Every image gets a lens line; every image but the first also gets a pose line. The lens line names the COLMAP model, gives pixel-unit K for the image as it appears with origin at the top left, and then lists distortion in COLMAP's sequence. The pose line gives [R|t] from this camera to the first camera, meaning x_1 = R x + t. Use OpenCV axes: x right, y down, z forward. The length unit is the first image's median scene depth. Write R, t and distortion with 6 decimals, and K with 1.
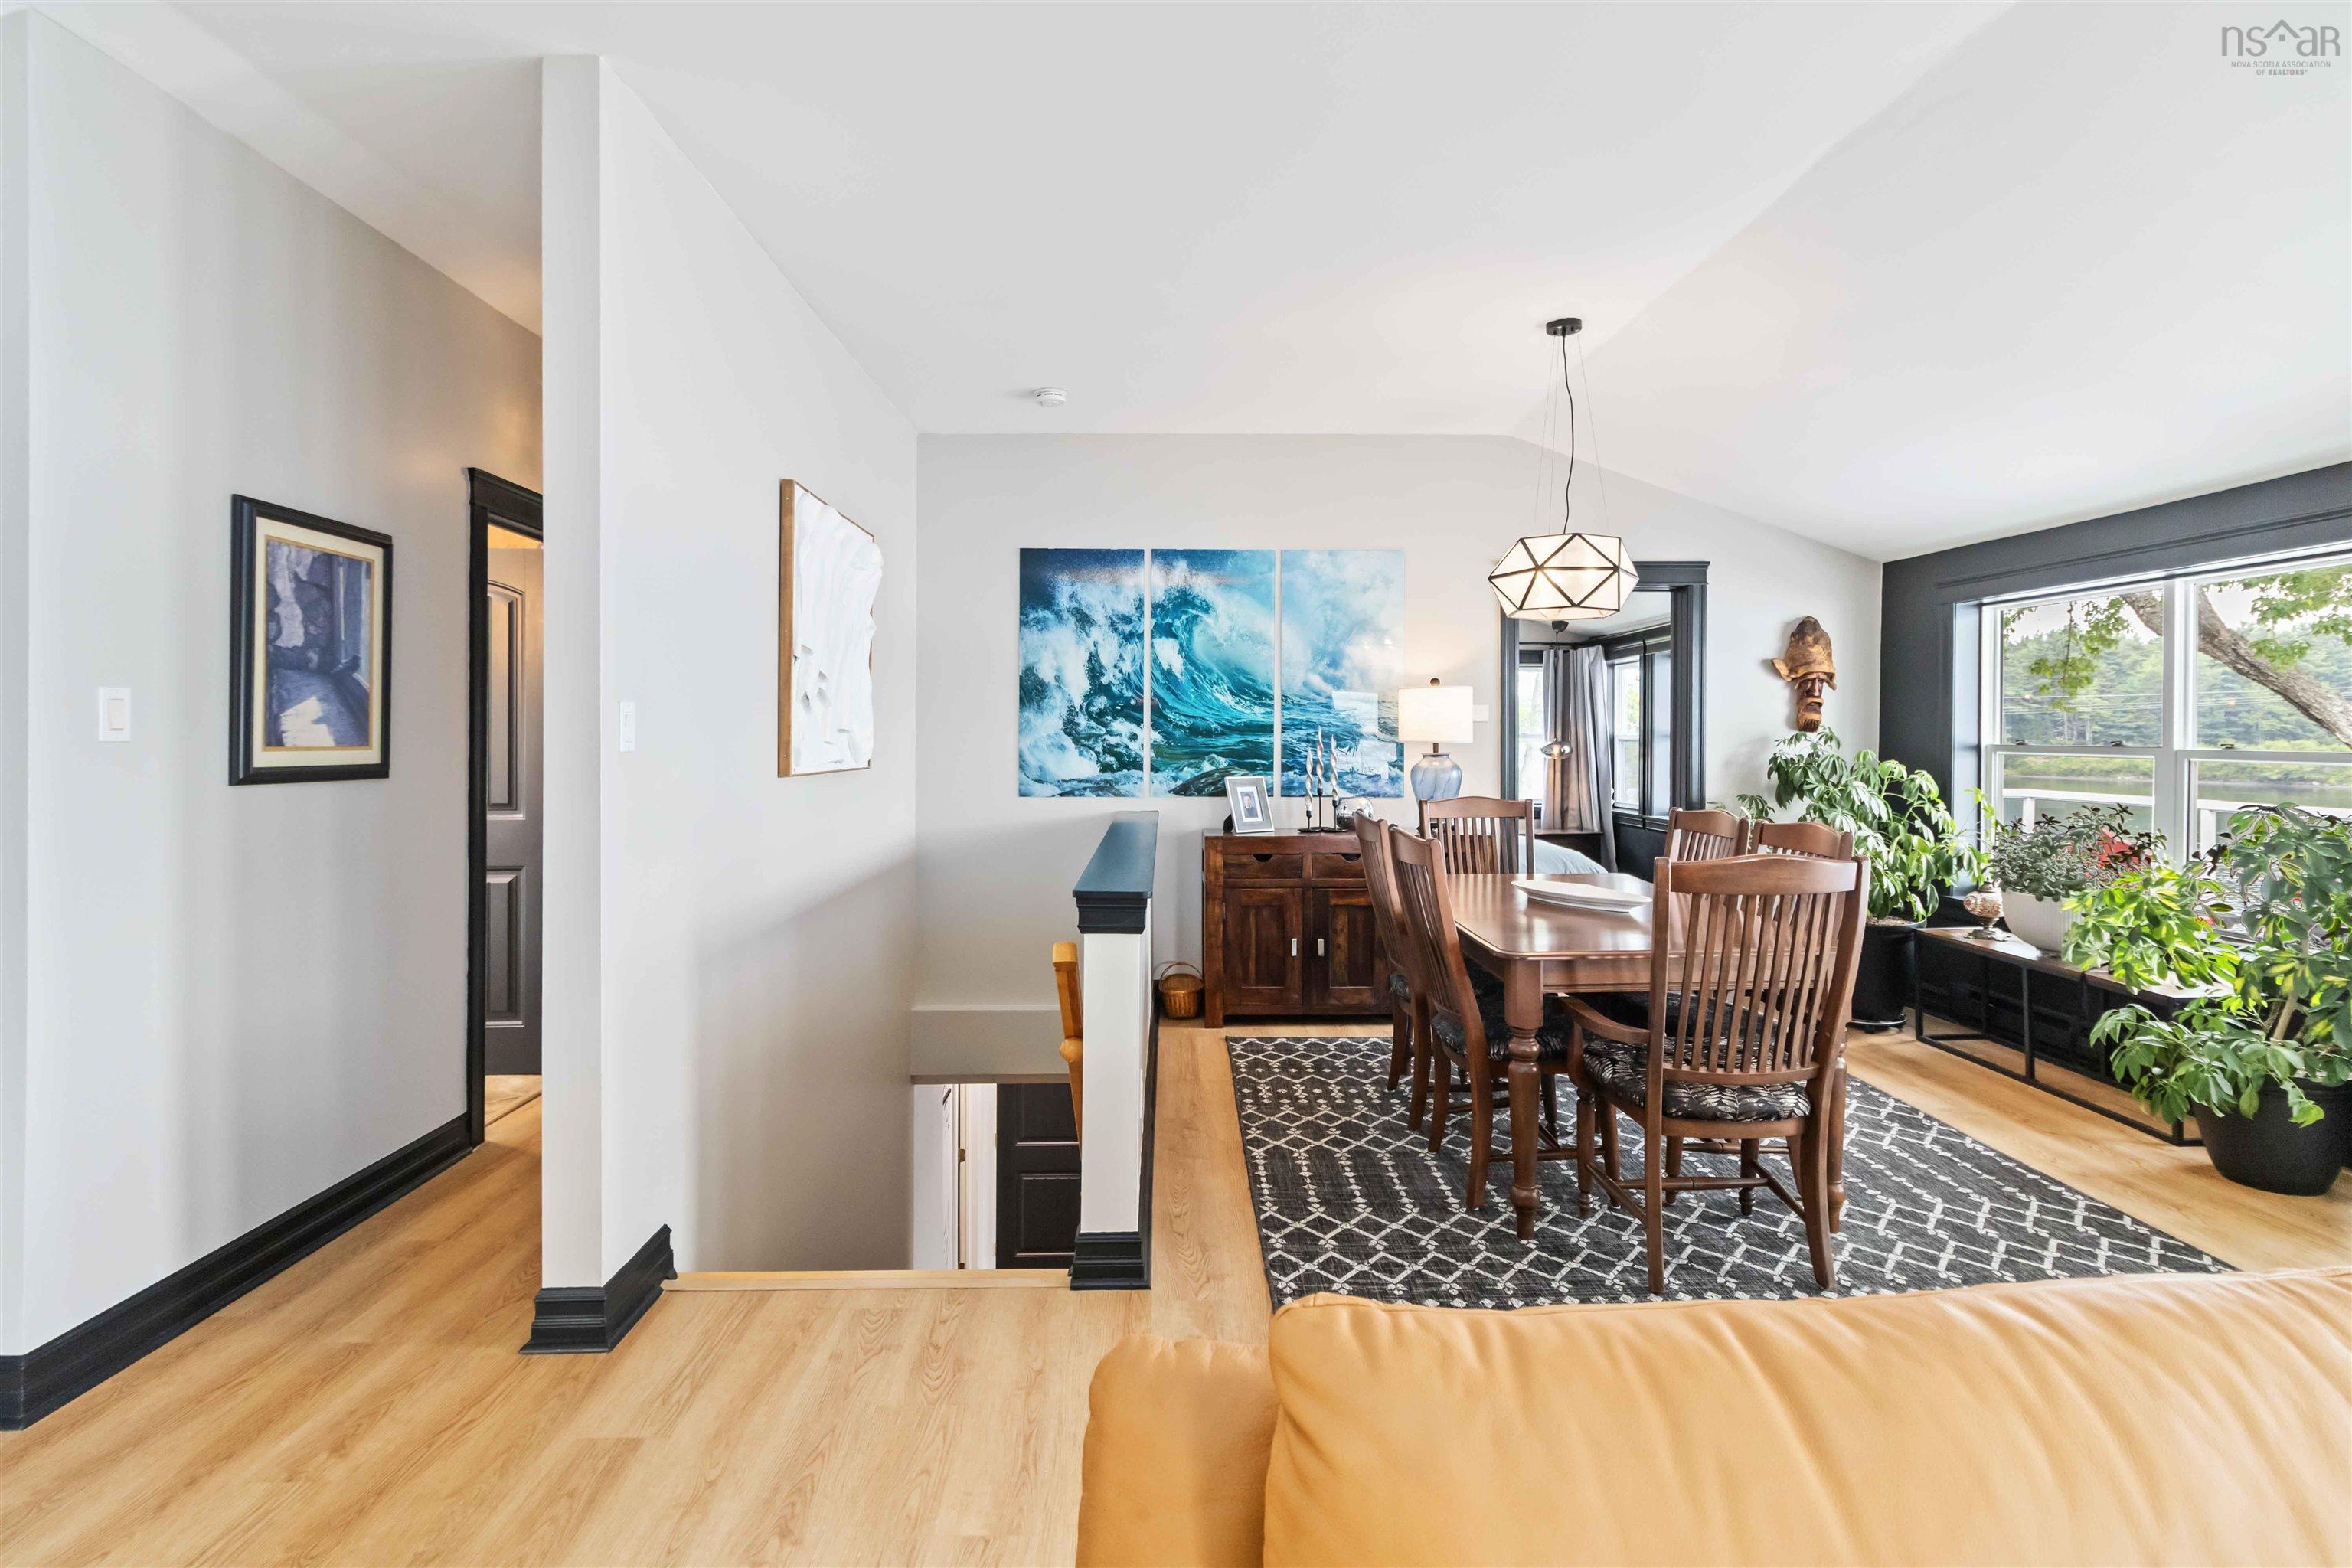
lens RADIAL K [[1112.0, 0, 1184.8], [0, 1112.0, 765.1], [0, 0, 1]] dist [-0.000162, 0.000091]
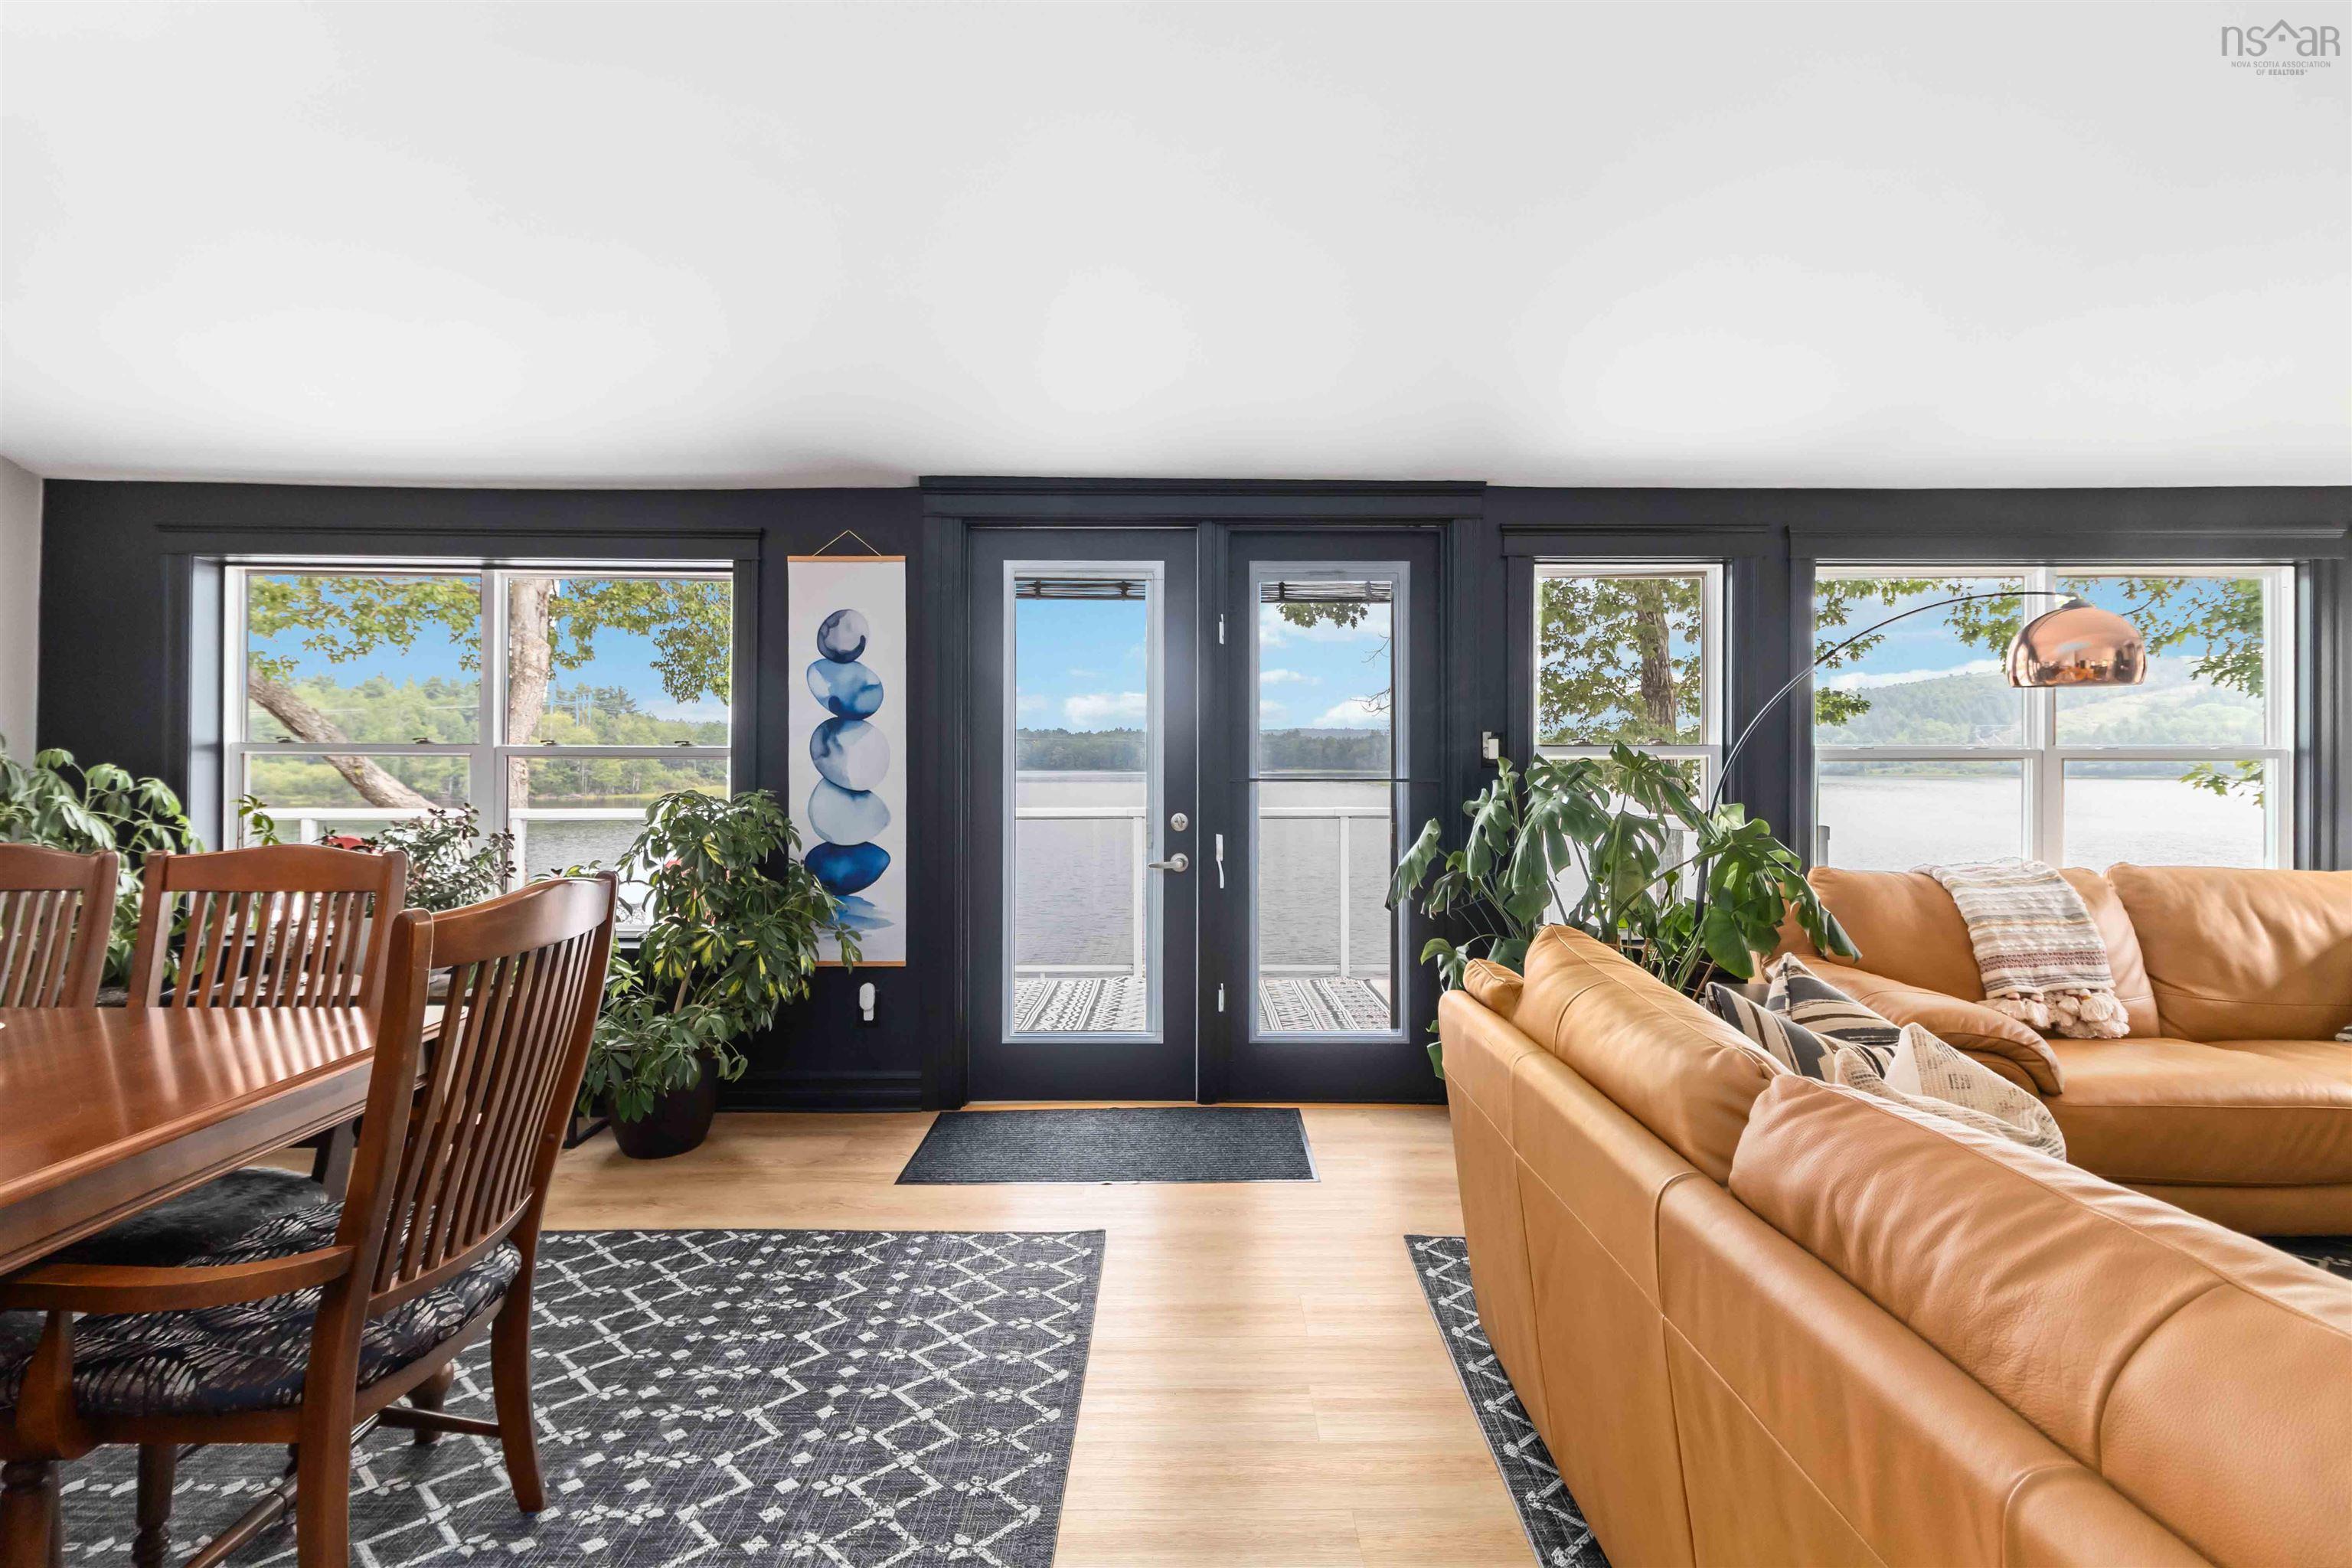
lens RADIAL K [[1112.0, 0, 1184.8], [0, 1112.0, 765.1], [0, 0, 1]] dist [-0.000162, 0.000091]
pose [[0.014547, -0.006264, 0.999875, -0.078143], [0.025008, 0.999670, 0.005899, 0.013810], [-0.999581, 0.024919, 0.014698, 0.454480]]
